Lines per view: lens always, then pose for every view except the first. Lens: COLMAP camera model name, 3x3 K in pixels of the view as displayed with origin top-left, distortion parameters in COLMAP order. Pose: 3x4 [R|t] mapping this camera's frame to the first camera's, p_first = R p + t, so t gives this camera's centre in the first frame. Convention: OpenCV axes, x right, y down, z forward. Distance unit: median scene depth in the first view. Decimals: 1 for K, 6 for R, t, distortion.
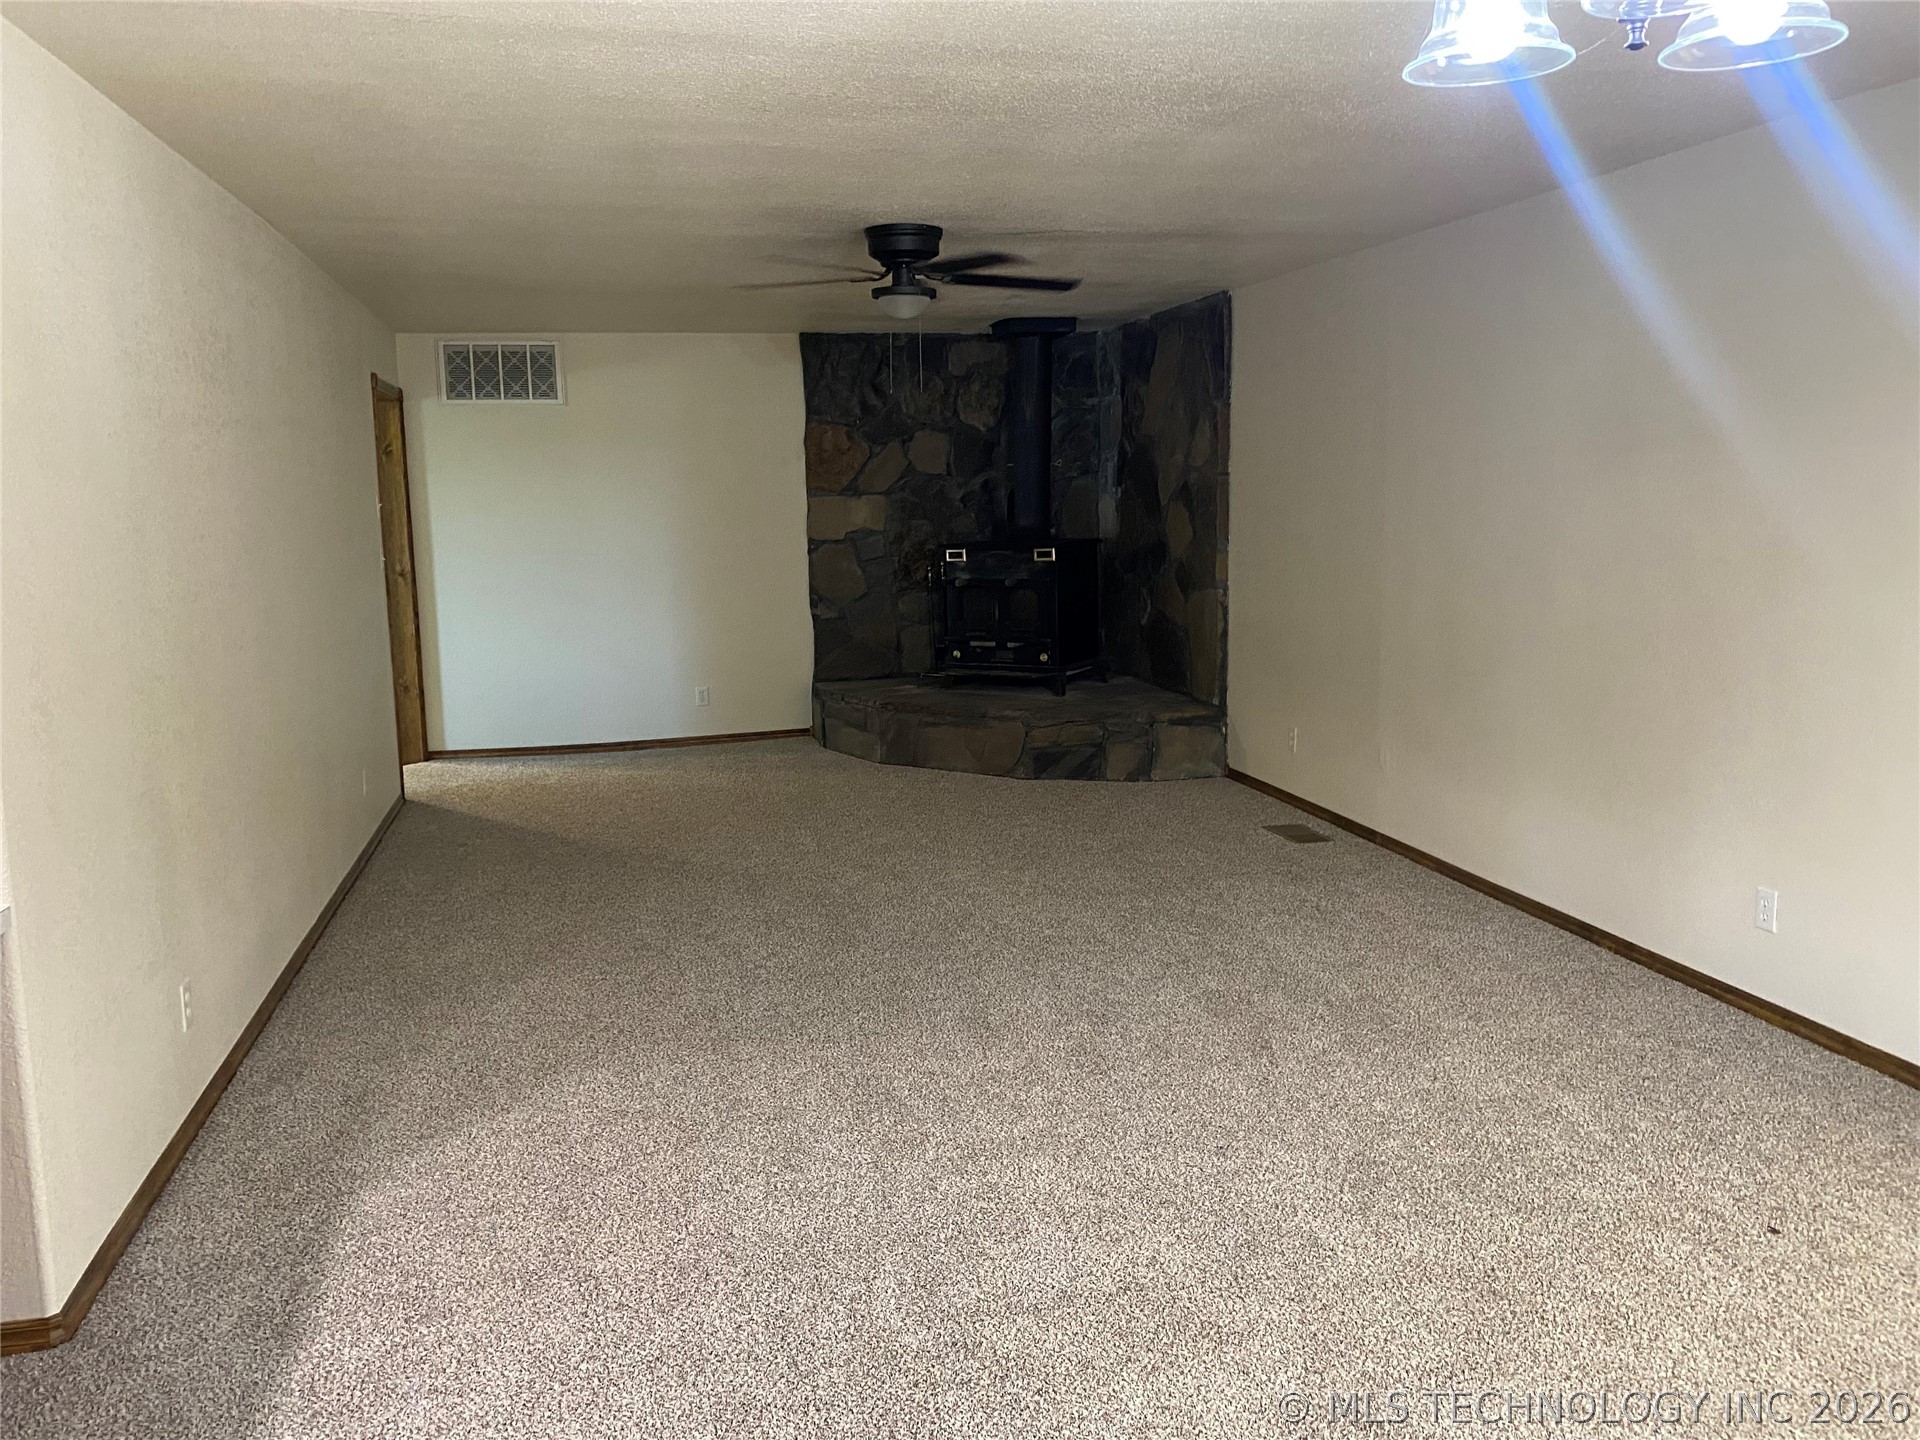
lens RADIAL K [[1453.1, 0, 985.6], [0, 1453.1, 713.5], [0, 0, 1]] dist [0.068036, -0.124940]
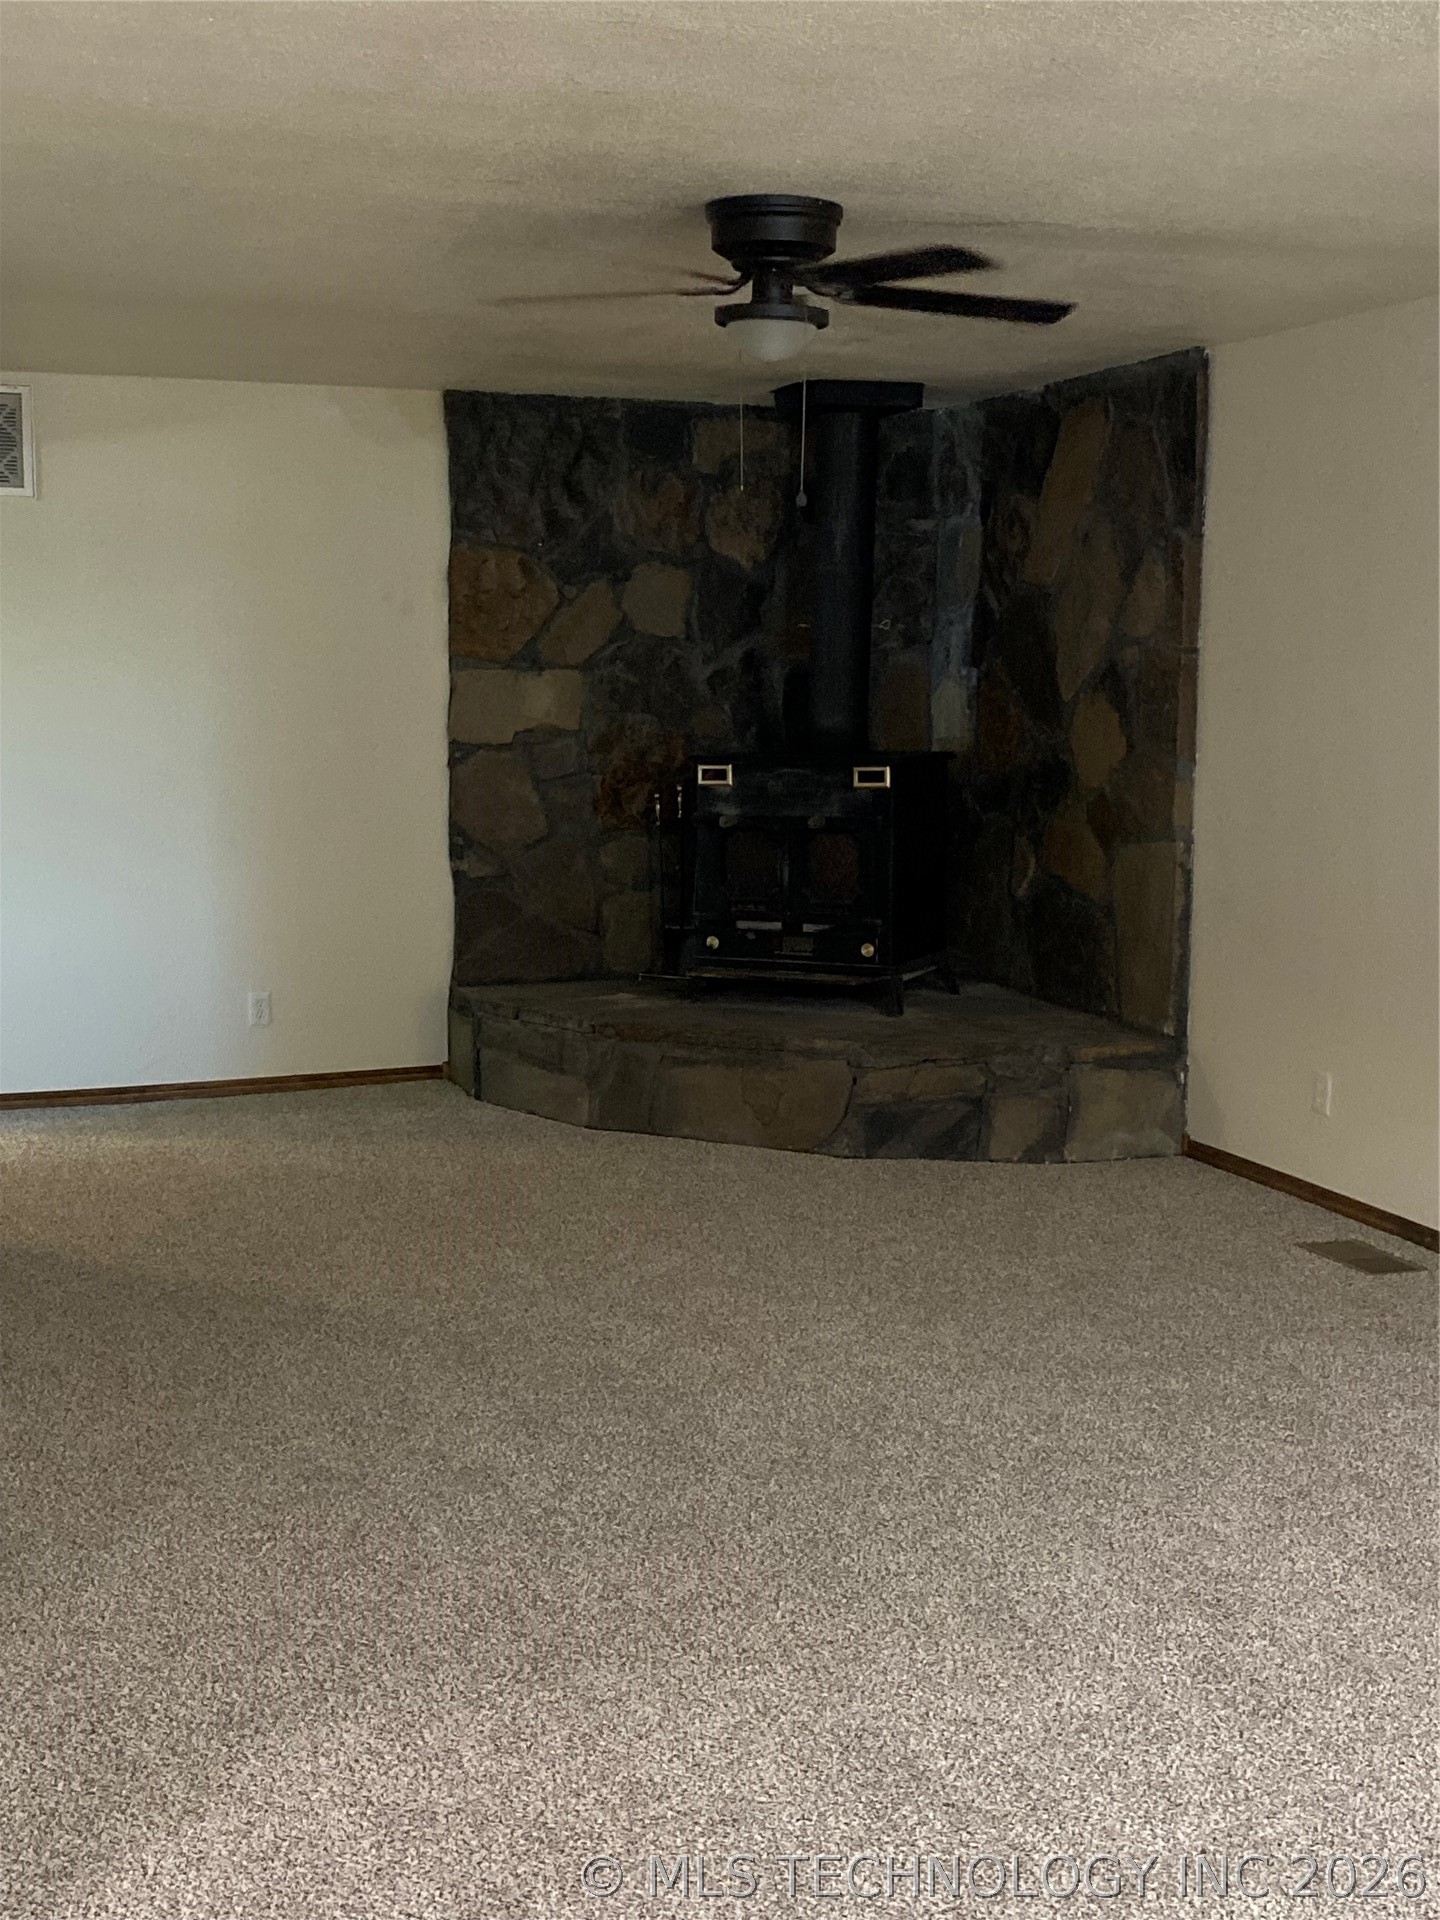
lens RADIAL K [[2288.9, 0, 720.0], [0, 2288.9, 960.0], [0, 0, 1]] dist [0.089332, -0.333581]
pose [[0.993459, 0.014325, 0.113289, -0.124314], [-0.010955, 0.999480, -0.030320, -0.005680], [-0.113665, 0.028881, 0.993099, 0.080433]]
